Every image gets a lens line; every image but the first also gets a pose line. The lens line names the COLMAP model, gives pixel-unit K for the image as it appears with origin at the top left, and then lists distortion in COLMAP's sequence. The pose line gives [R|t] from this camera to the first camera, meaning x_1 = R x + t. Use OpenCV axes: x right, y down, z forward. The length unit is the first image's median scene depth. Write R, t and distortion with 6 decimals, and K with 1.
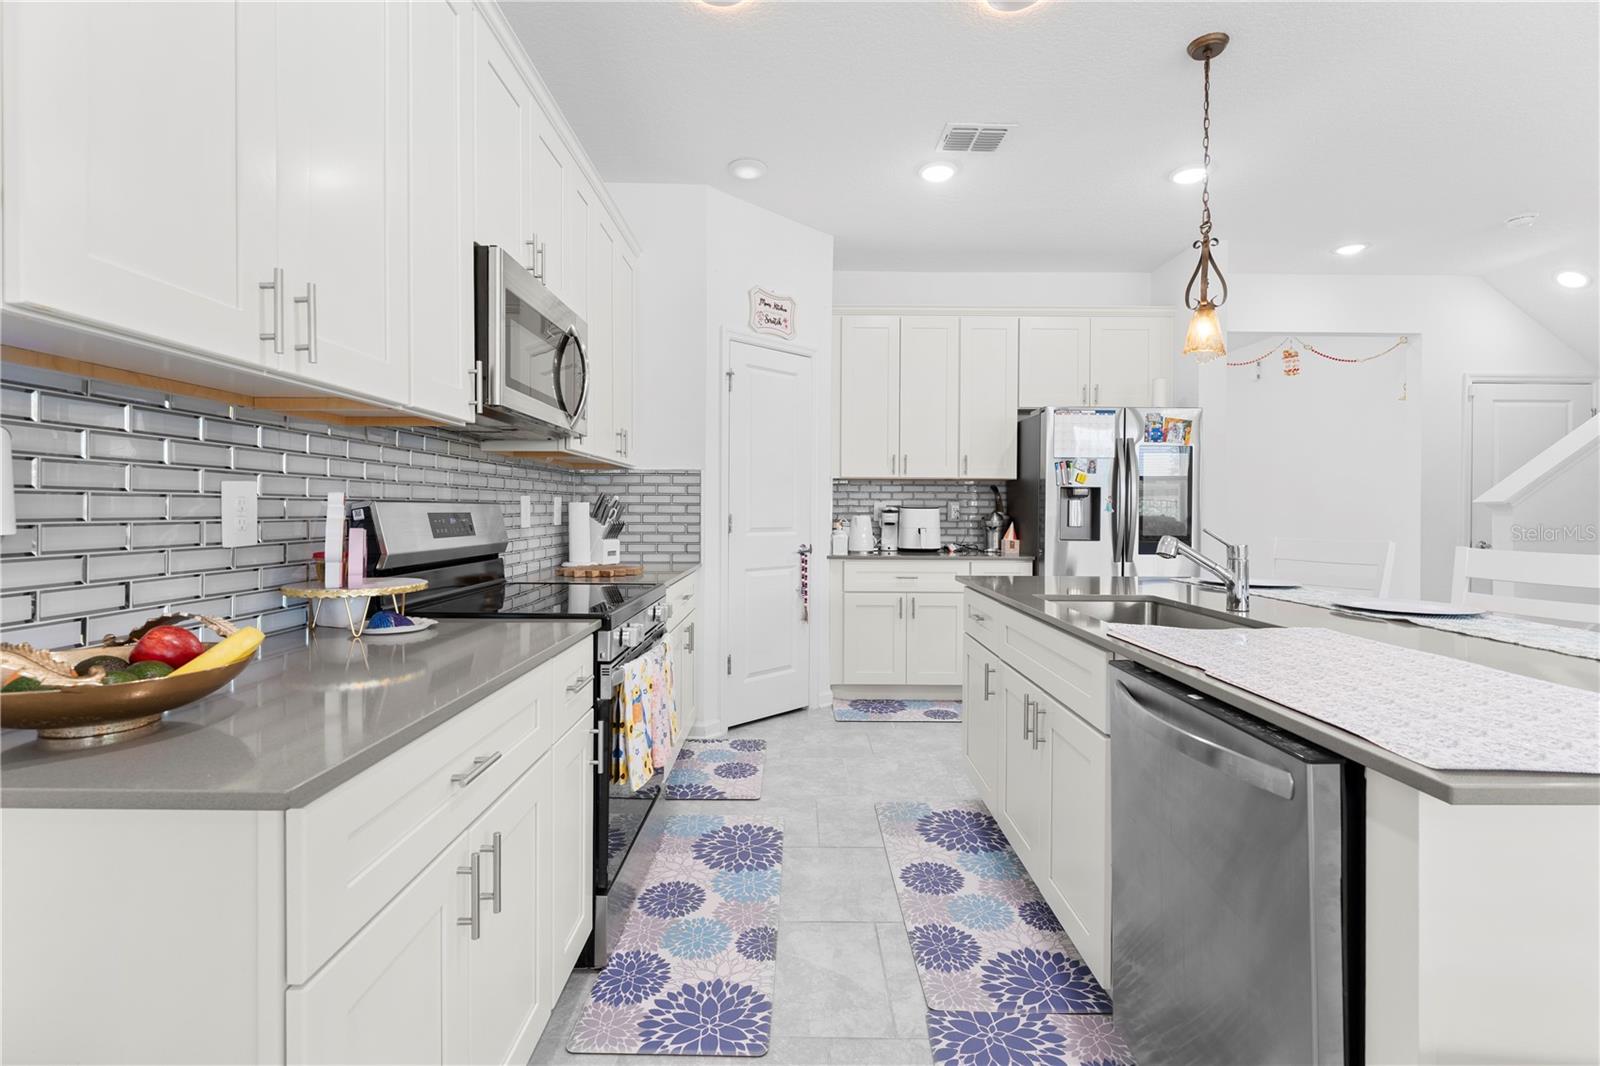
lens RADIAL K [[723.4, 0, 797.3], [0, 723.4, 512.1], [0, 0, 1]] dist [0.001202, -0.000005]
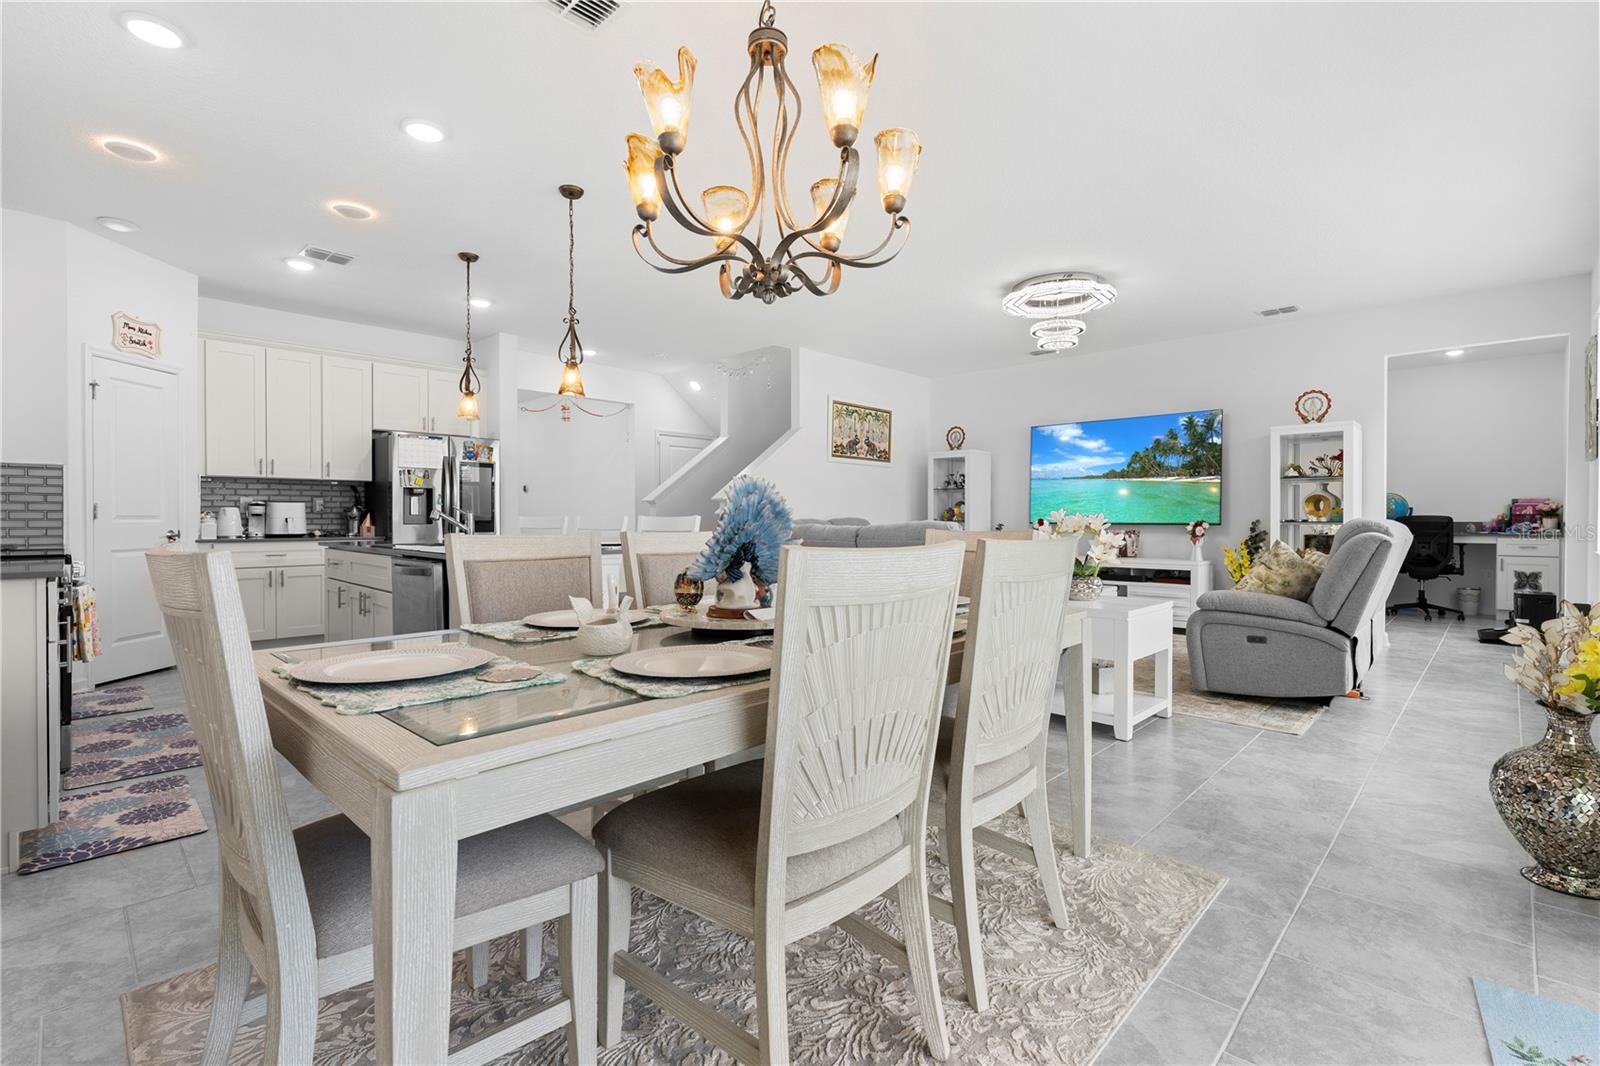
lens RADIAL K [[723.3, 0, 797.8], [0, 723.3, 522.9], [0, 0, 1]] dist [-0.000253, -0.000173]
pose [[0.701840, -0.011083, 0.712248, -0.120687], [0.006912, 0.999938, 0.008749, 0.030269], [-0.712301, -0.001217, 0.701873, -0.605968]]
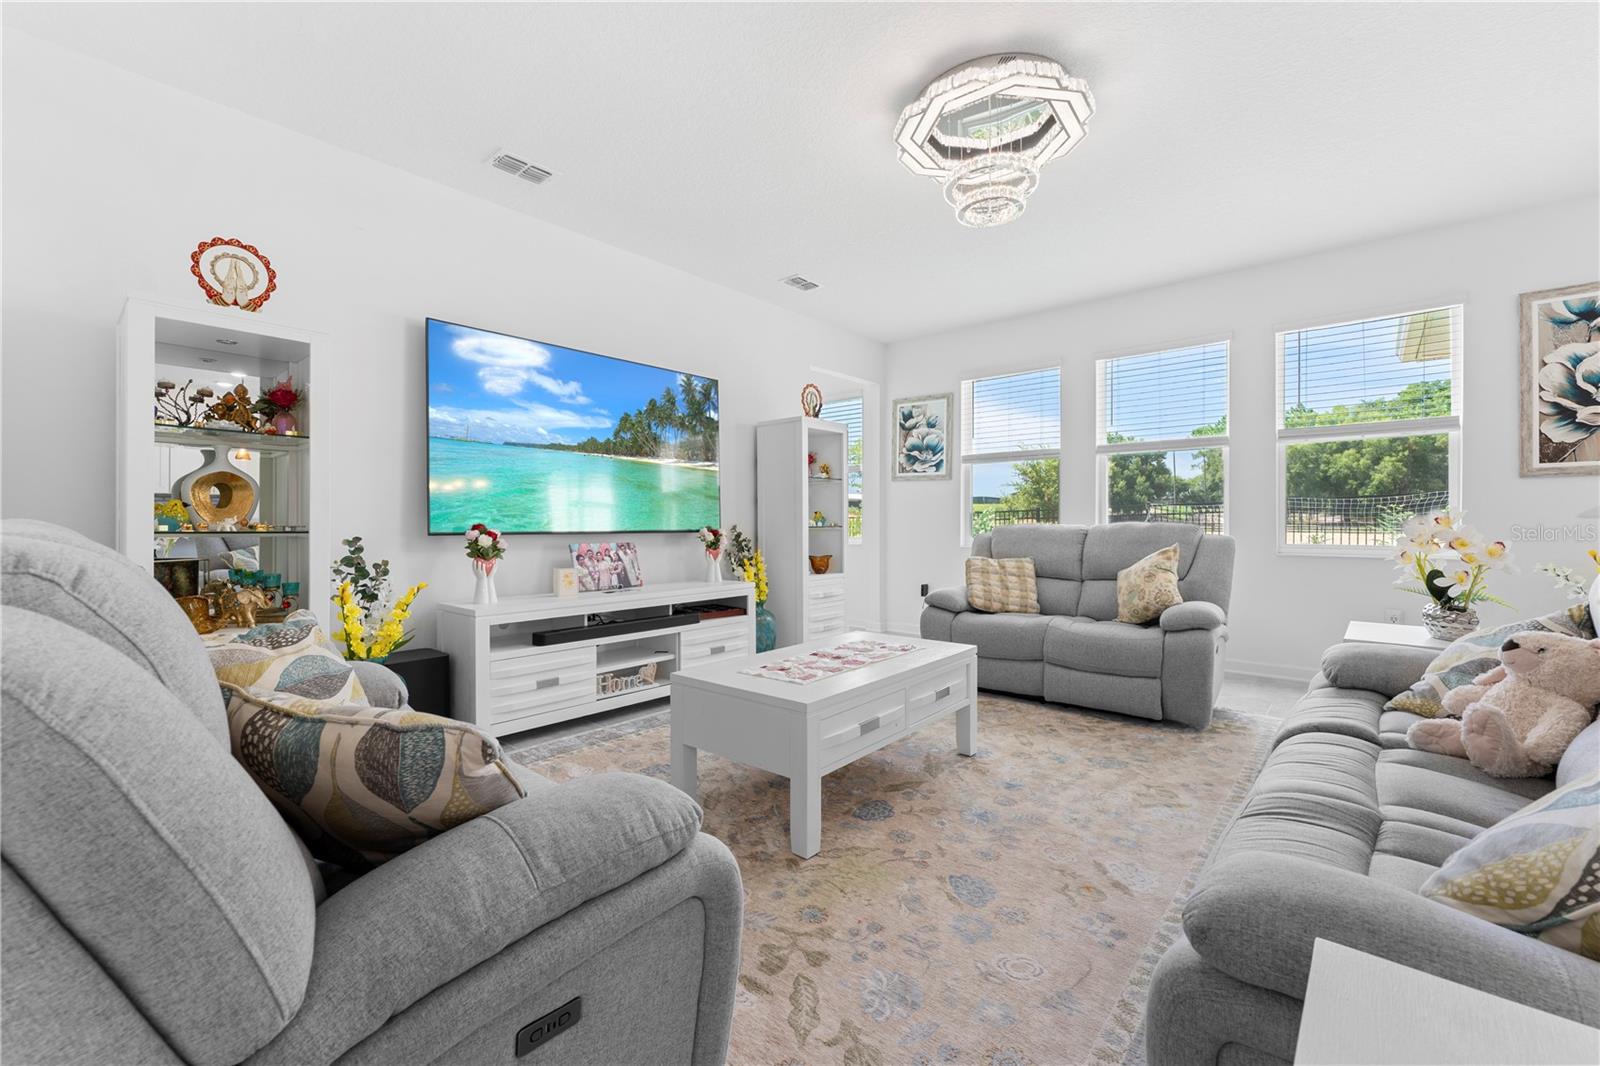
lens RADIAL K [[661.3, 0, 802.2], [0, 661.3, 525.9], [0, 0, 1]] dist [-0.001234, 0.000219]
pose [[-0.755423, -0.008085, 0.655187, 0.878736], [-0.001126, 0.999938, 0.011042, 0.033048], [-0.655236, 0.007603, -0.755386, 0.646045]]
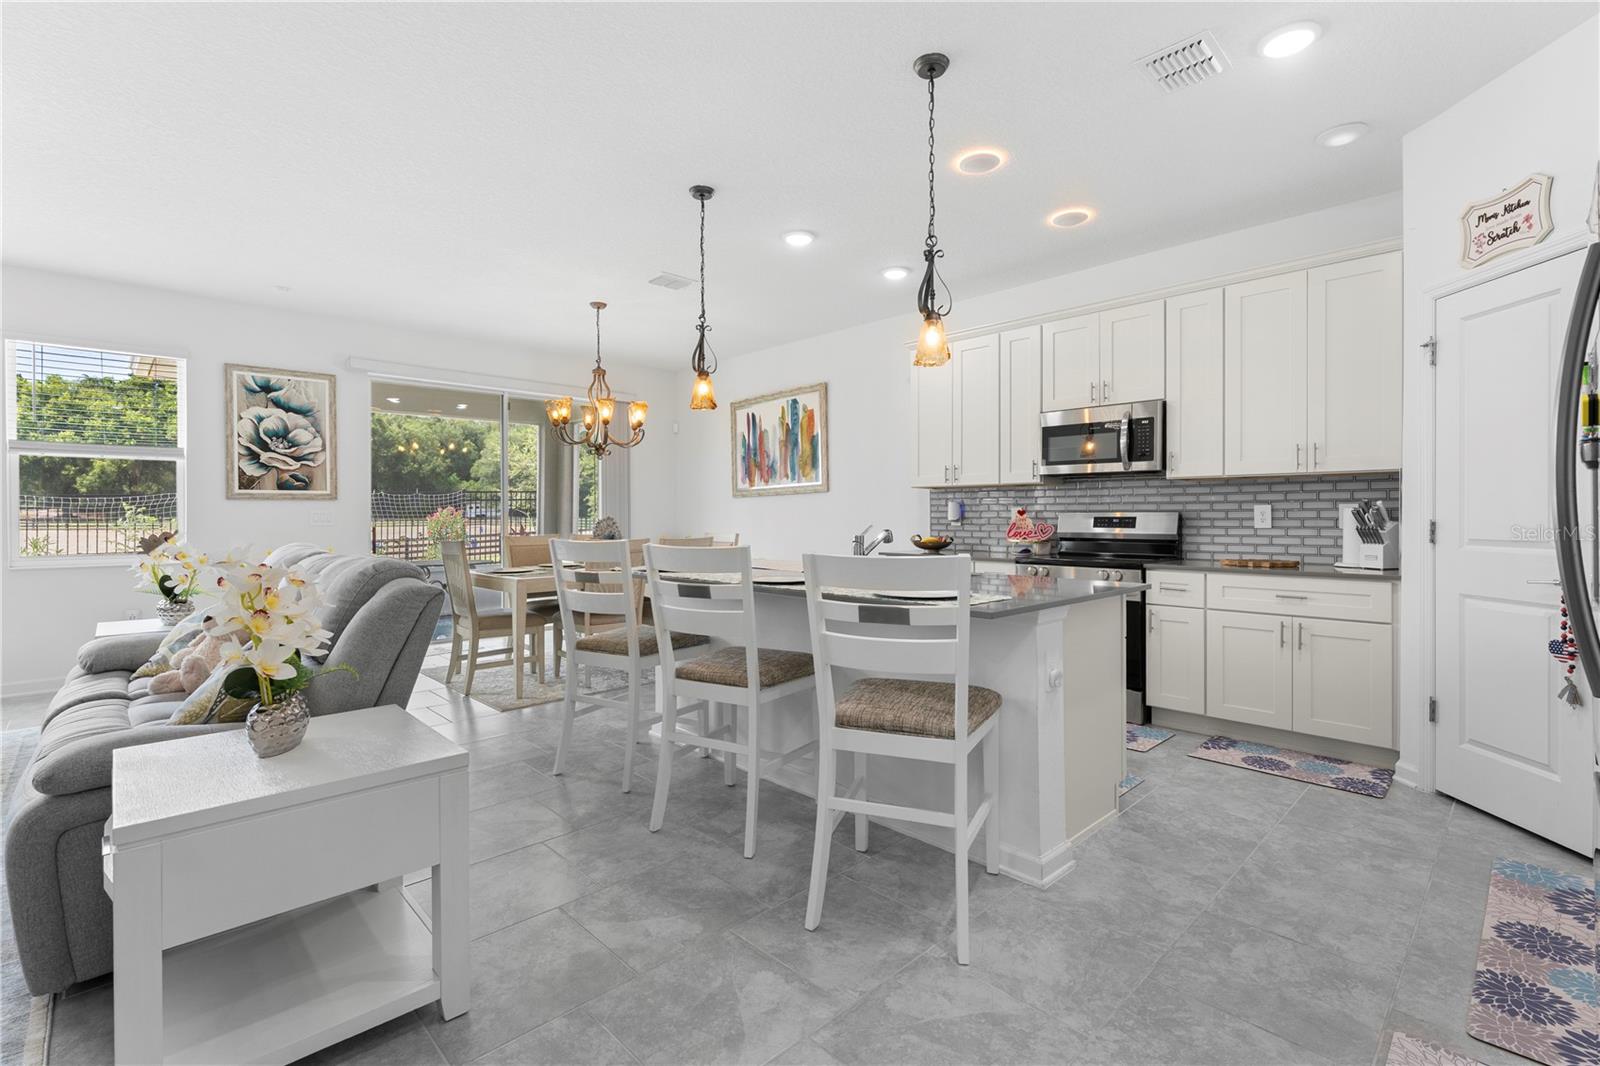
lens RADIAL K [[725.0, 0, 803.0], [0, 725.0, 516.6], [0, 0, 1]] dist [-0.000183, -0.000488]
pose [[-0.718385, -0.002549, -0.695641, 0.894987], [-0.004175, 0.999991, 0.000647, 0.001523], [0.695634, 0.003369, -0.718389, 1.021335]]
